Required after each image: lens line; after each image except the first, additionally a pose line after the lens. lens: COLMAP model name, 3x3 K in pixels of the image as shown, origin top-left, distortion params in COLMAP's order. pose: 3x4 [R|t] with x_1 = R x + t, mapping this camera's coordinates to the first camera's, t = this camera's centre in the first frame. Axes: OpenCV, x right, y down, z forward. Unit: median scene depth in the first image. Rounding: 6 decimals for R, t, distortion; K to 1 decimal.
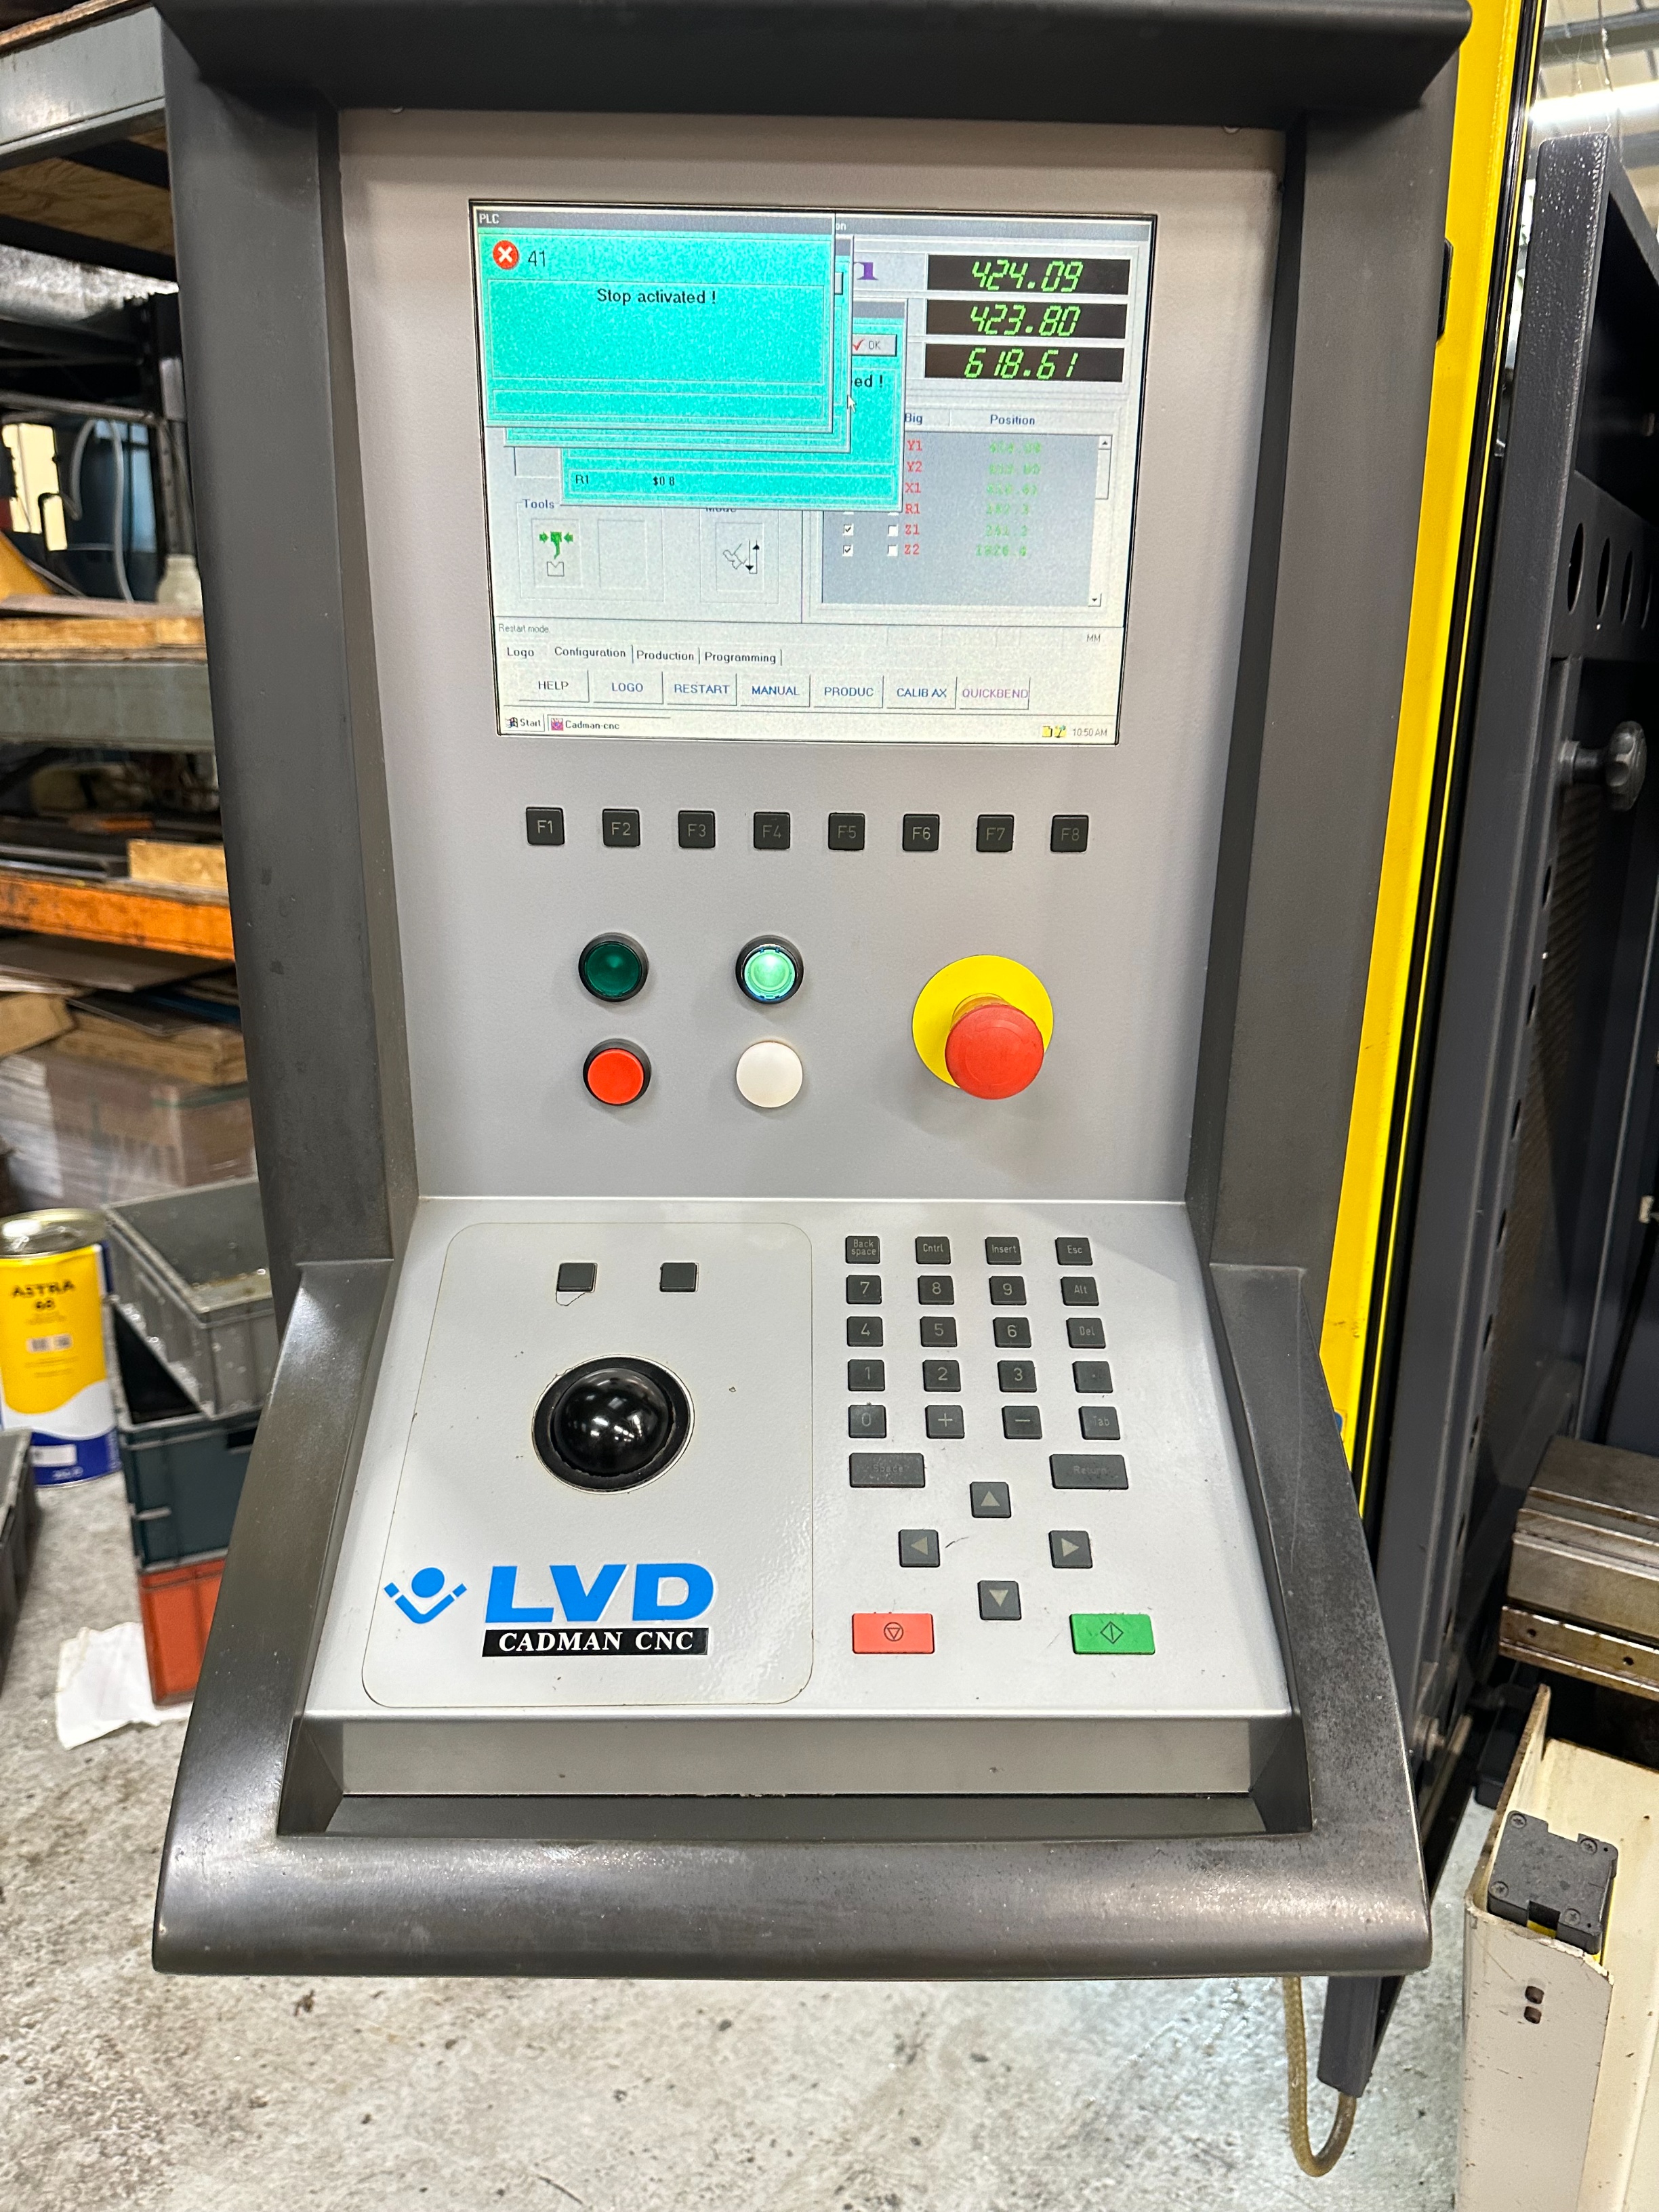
lens RADIAL K [[1573.4, 0, 832.6], [0, 1573.4, 1145.9], [0, 0, 1]] dist [0.080117, -0.121697]
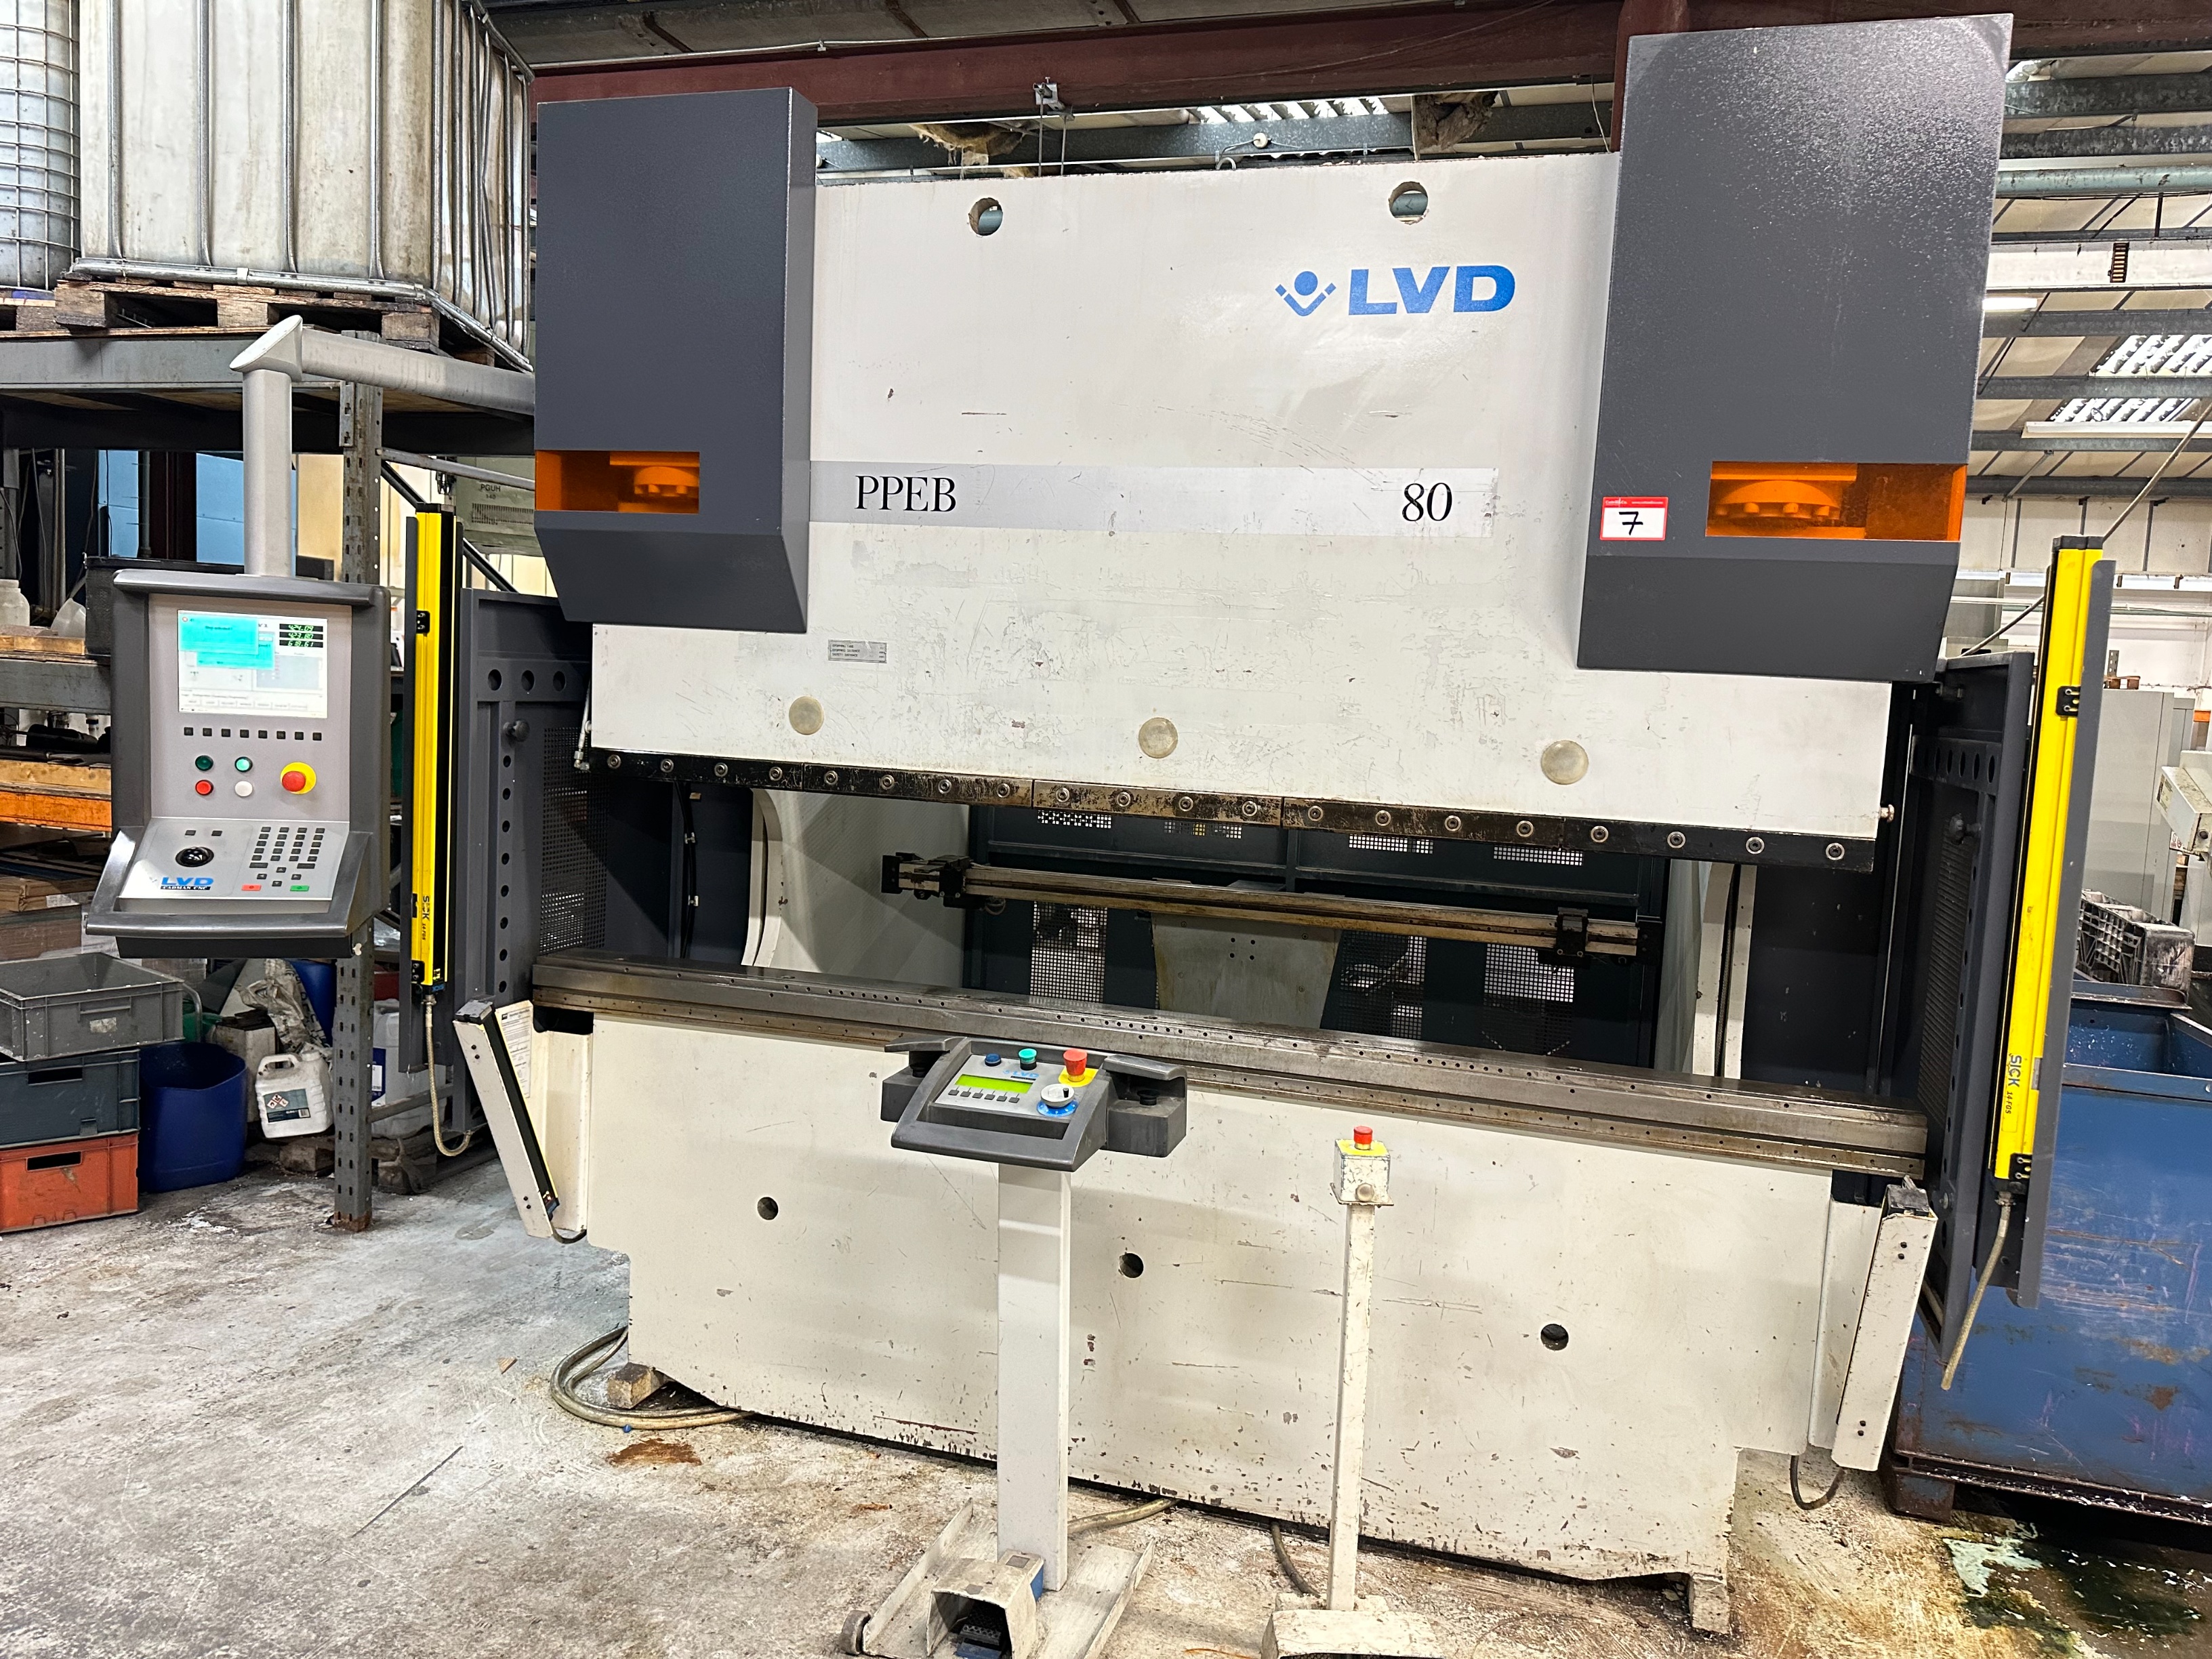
lens RADIAL K [[1550.0, 0, 1106.0], [0, 1550.0, 829.5], [0, 0, 1]] dist [0.152898, -0.229852]
pose [[0.962136, 0.015038, 0.272154, 1.105037], [0.034406, 0.983789, -0.175996, 0.960517], [-0.270389, 0.178696, 0.946022, -3.942638]]
